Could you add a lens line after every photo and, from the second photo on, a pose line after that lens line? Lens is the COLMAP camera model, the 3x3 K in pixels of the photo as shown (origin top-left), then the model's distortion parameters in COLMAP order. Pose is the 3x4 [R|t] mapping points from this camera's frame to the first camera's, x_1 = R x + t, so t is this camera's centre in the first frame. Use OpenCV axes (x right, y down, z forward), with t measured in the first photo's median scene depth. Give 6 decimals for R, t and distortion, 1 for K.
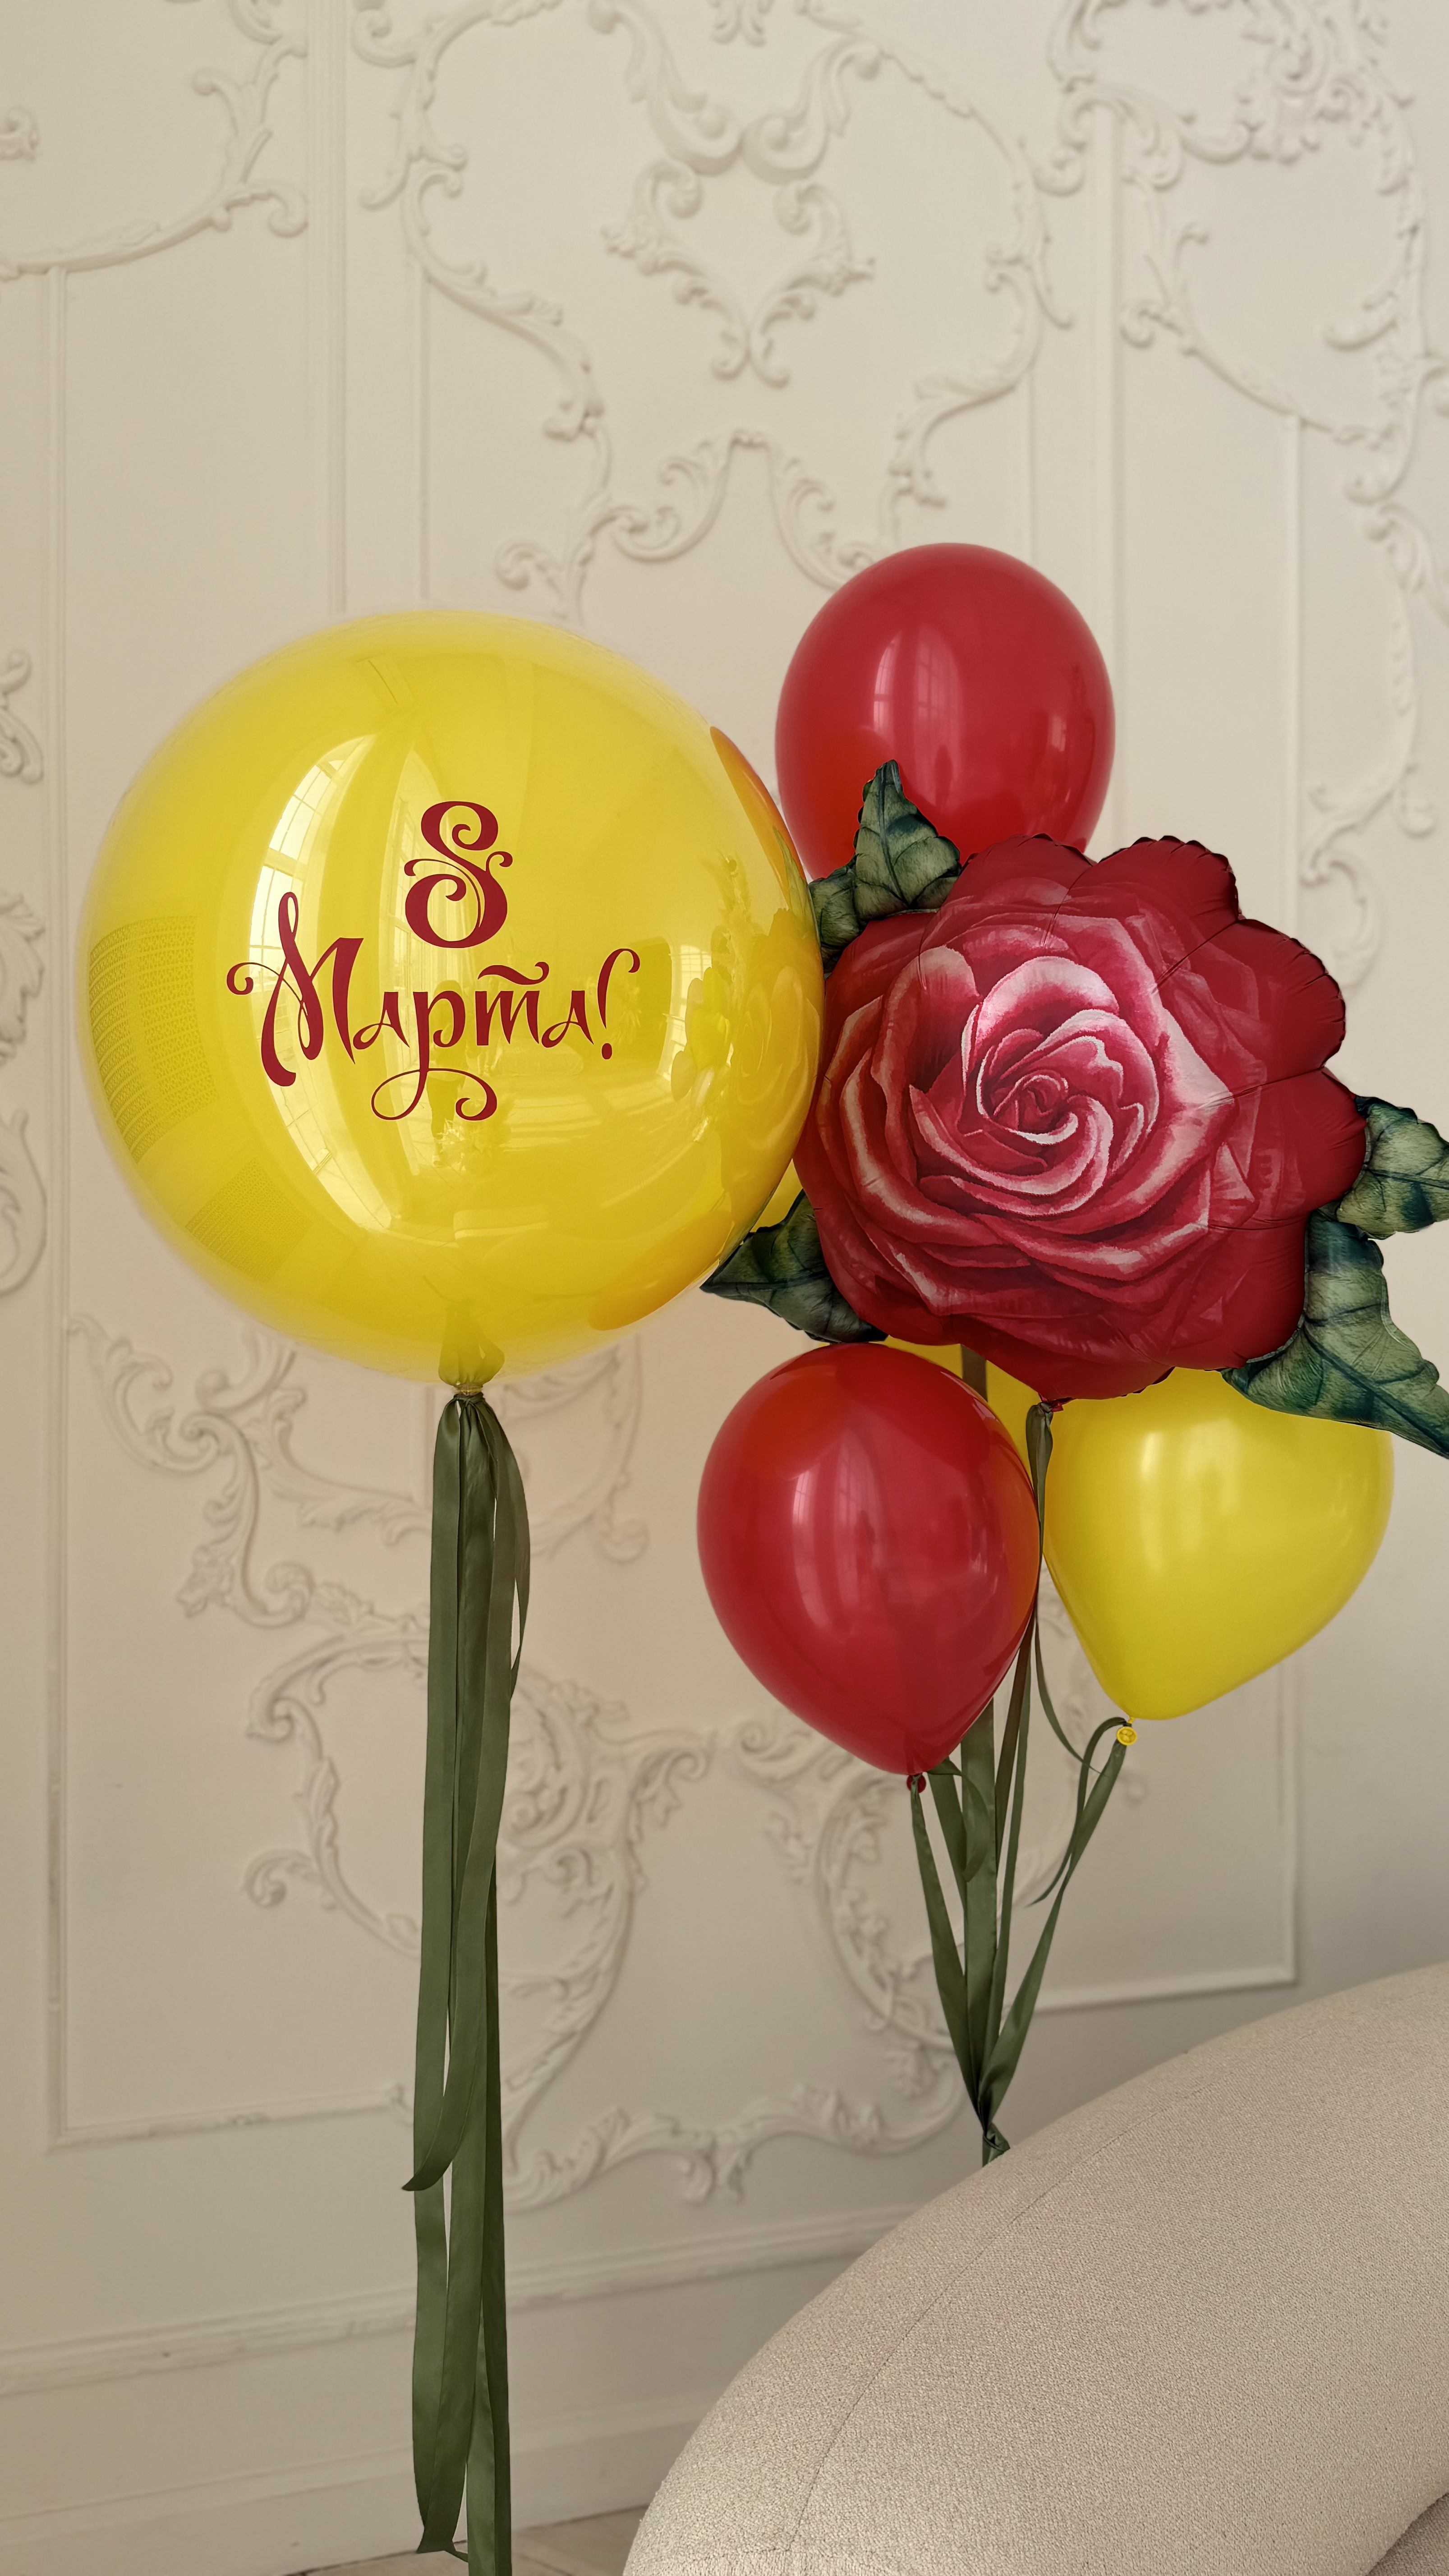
lens RADIAL K [[1821.5, 0, 724.9], [0, 1821.5, 1270.4], [0, 0, 1]] dist [0.046165, -0.055257]
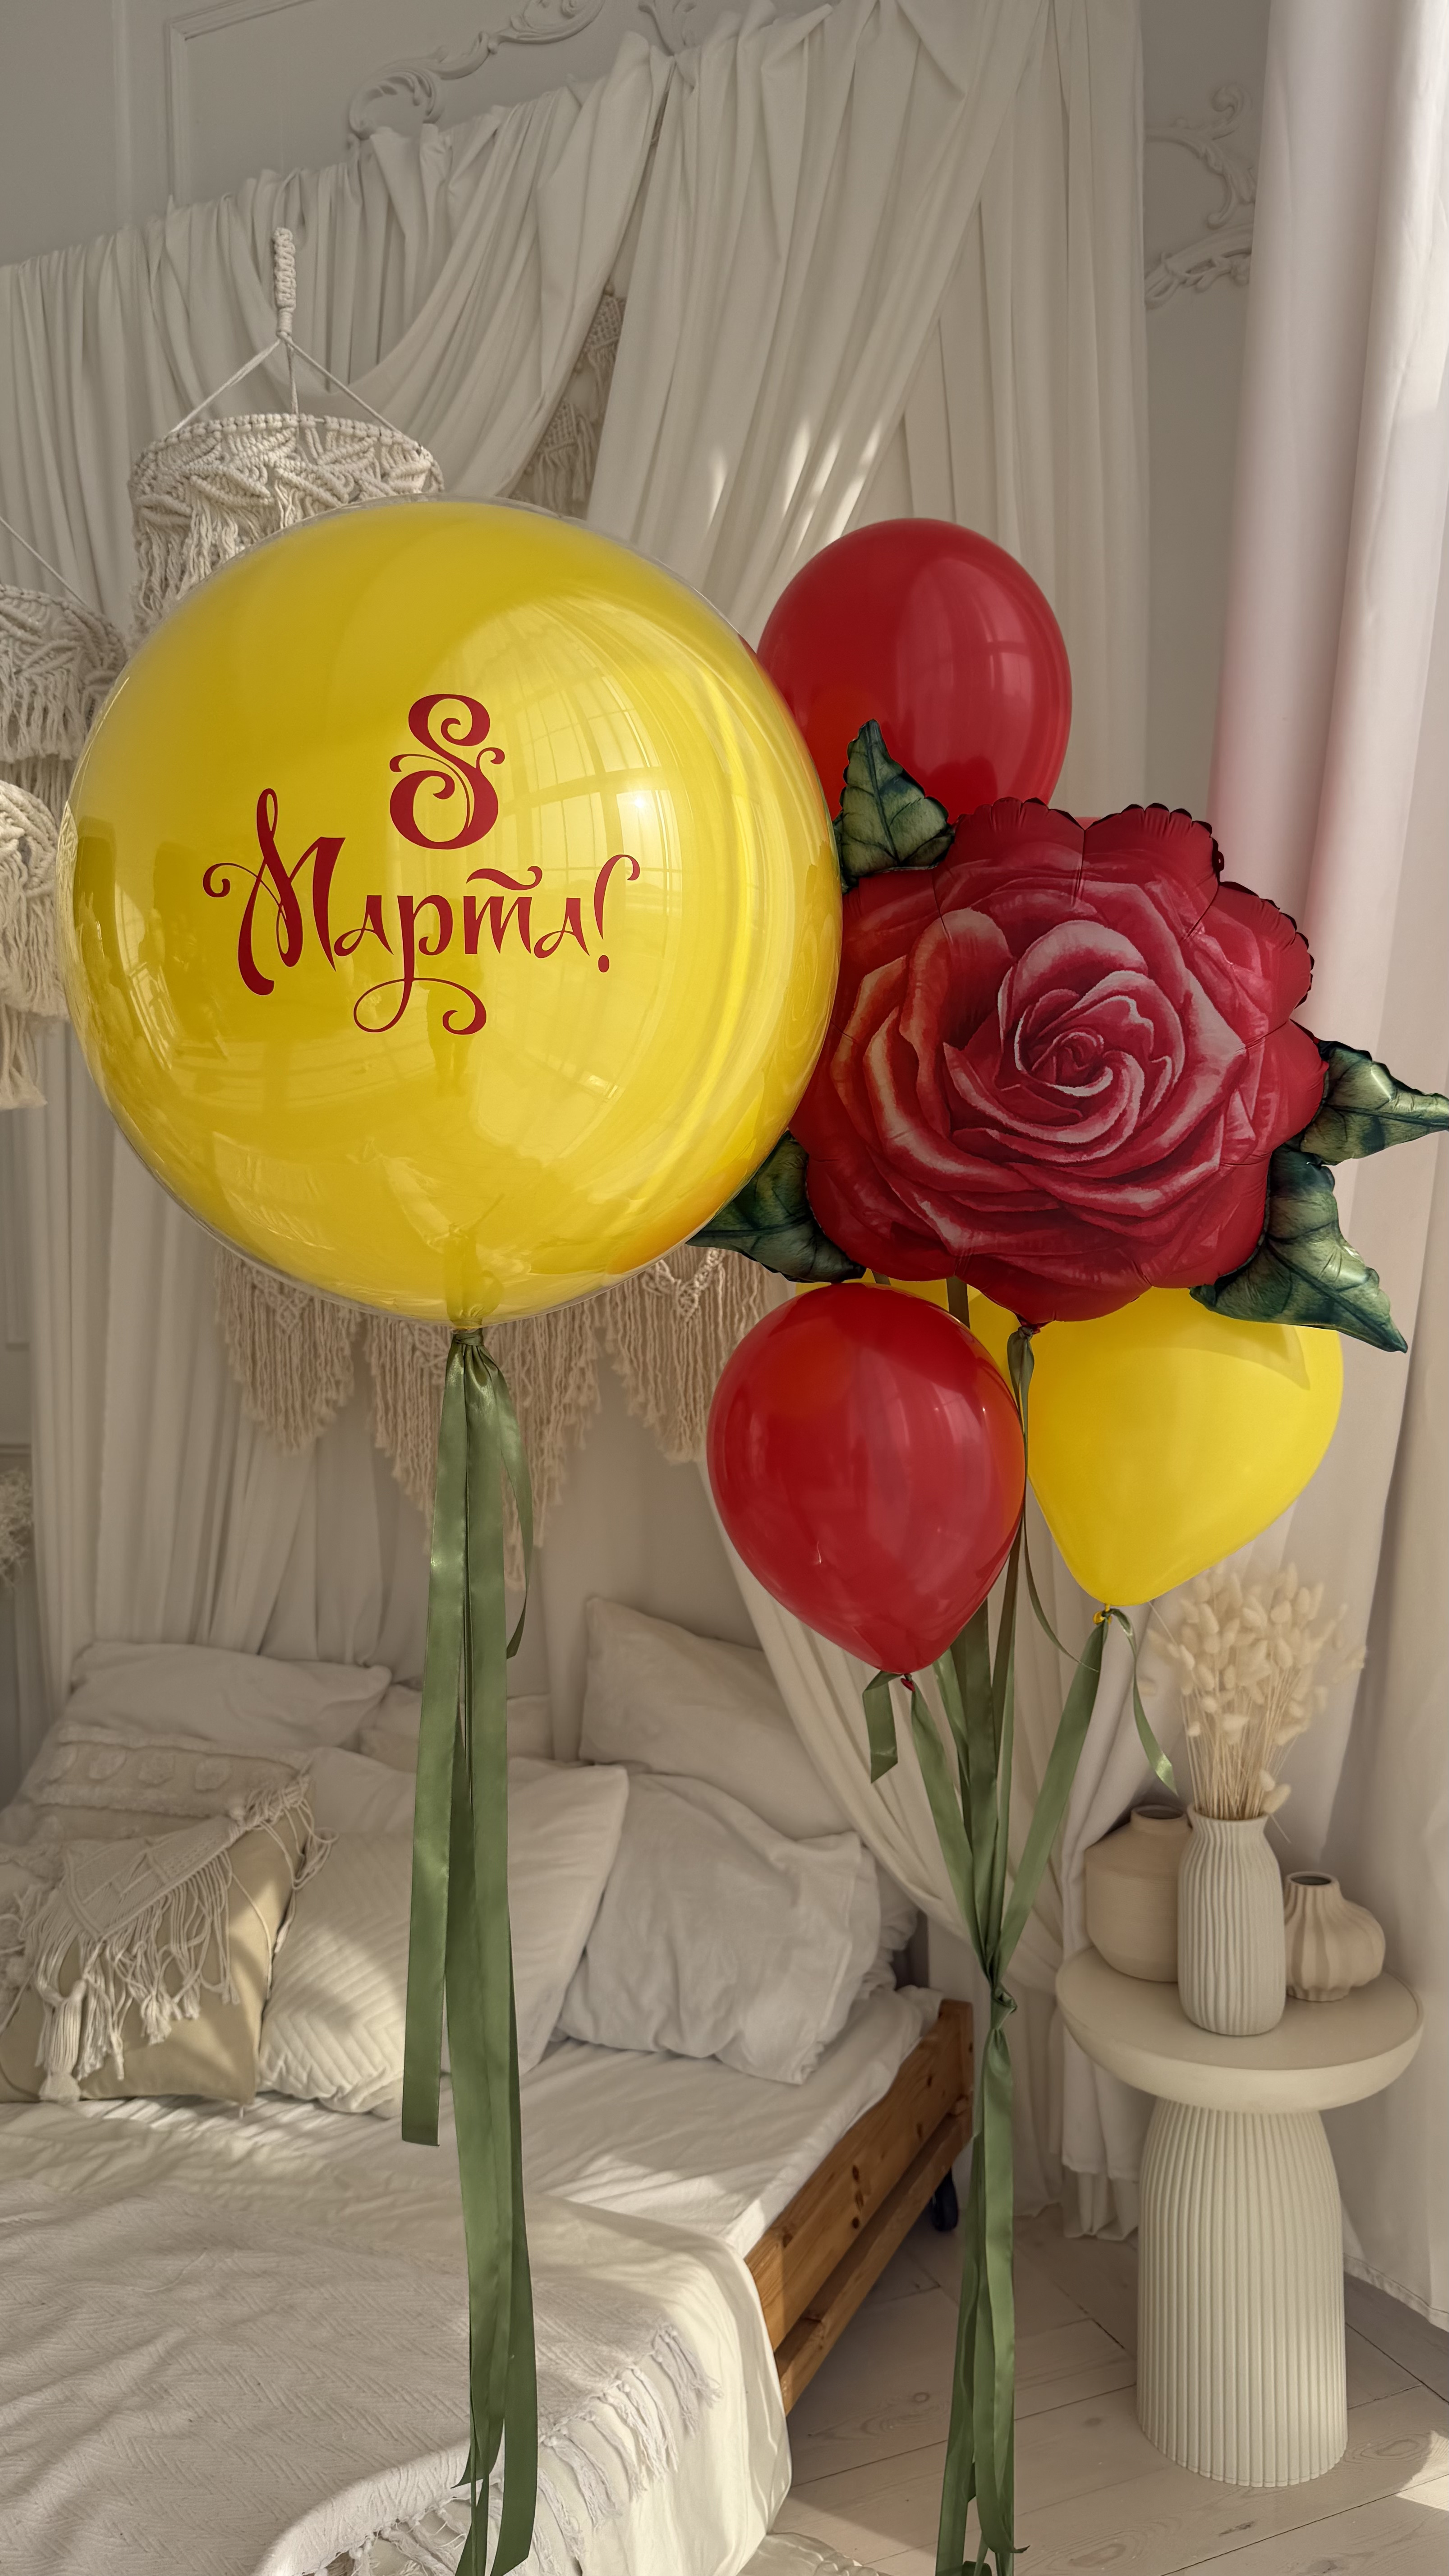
lens RADIAL K [[1821.5, 0, 737.9], [0, 1821.5, 1308.4], [0, 0, 1]] dist [0.046165, -0.055257]
pose [[0.950011, -0.079235, 0.301995, -0.351733], [0.052110, 0.993934, 0.096854, -0.058582], [-0.307837, -0.076275, 0.948377, 0.022422]]
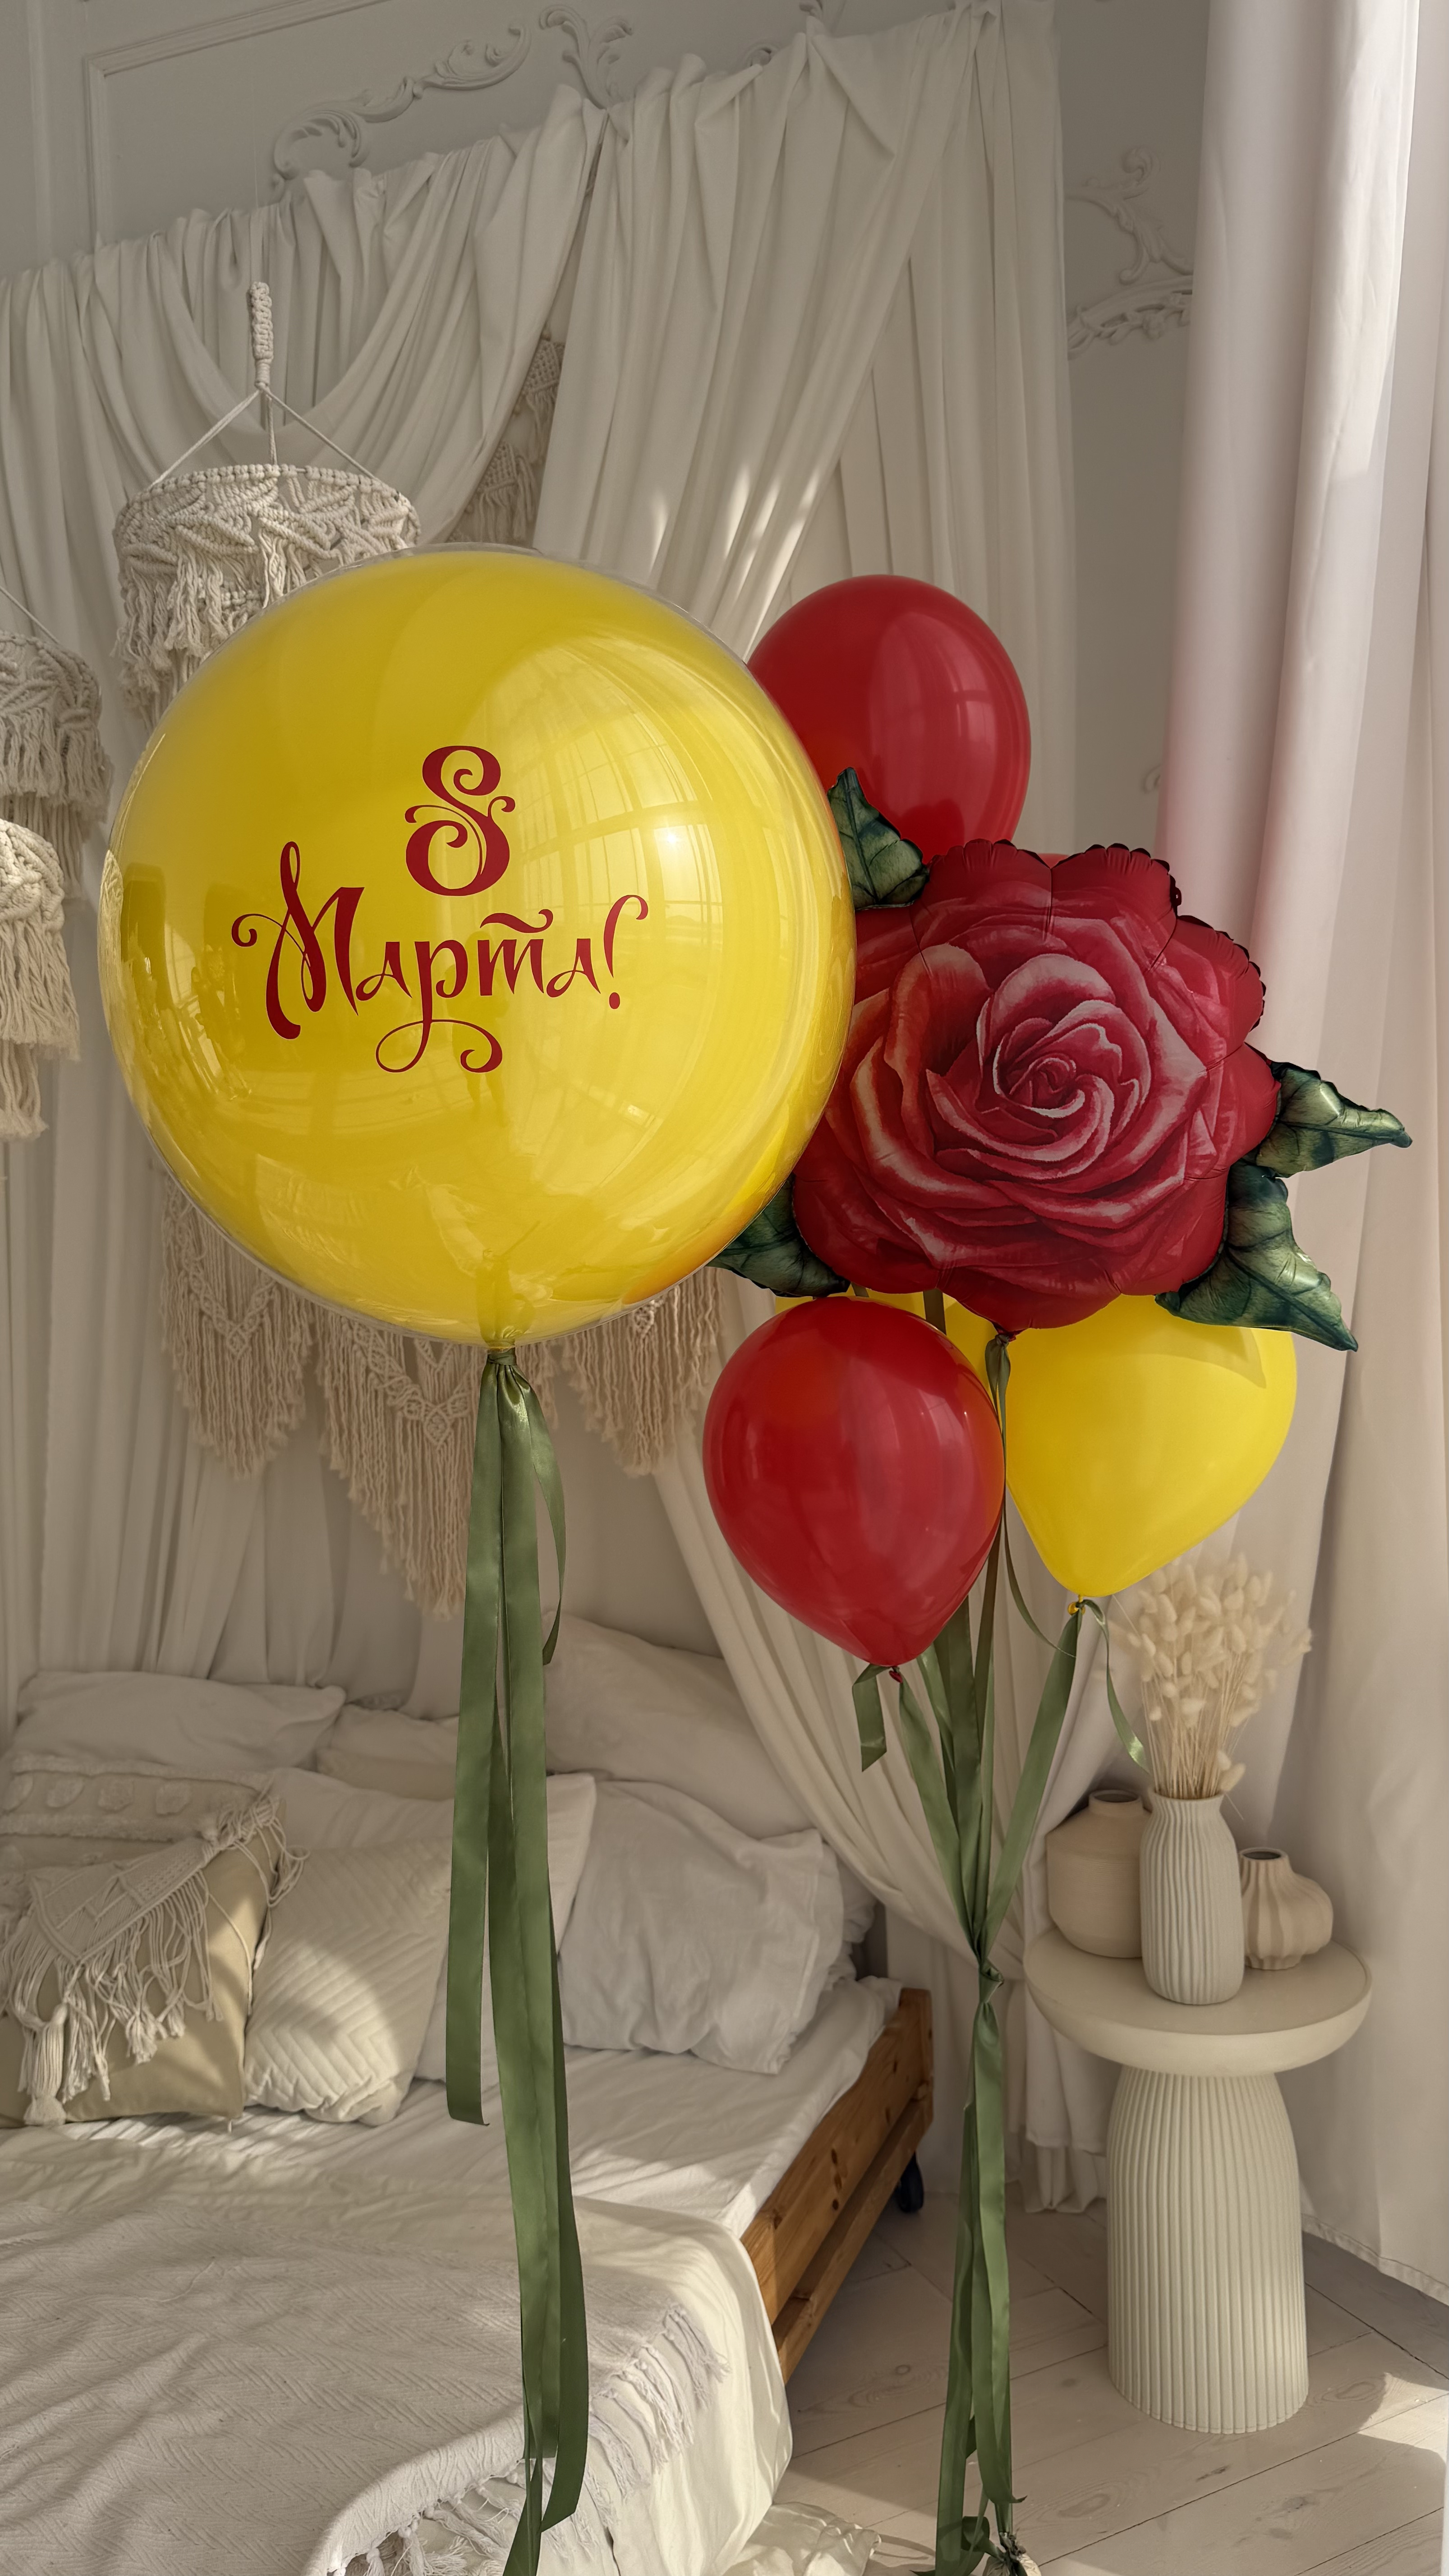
lens RADIAL K [[1821.5, 0, 746.2], [0, 1821.5, 1308.2], [0, 0, 1]] dist [0.046165, -0.055257]
pose [[0.927101, -0.096676, 0.362129, -0.430942], [0.066933, 0.993336, 0.093829, -0.069862], [-0.368786, -0.062751, 0.927394, -0.007551]]
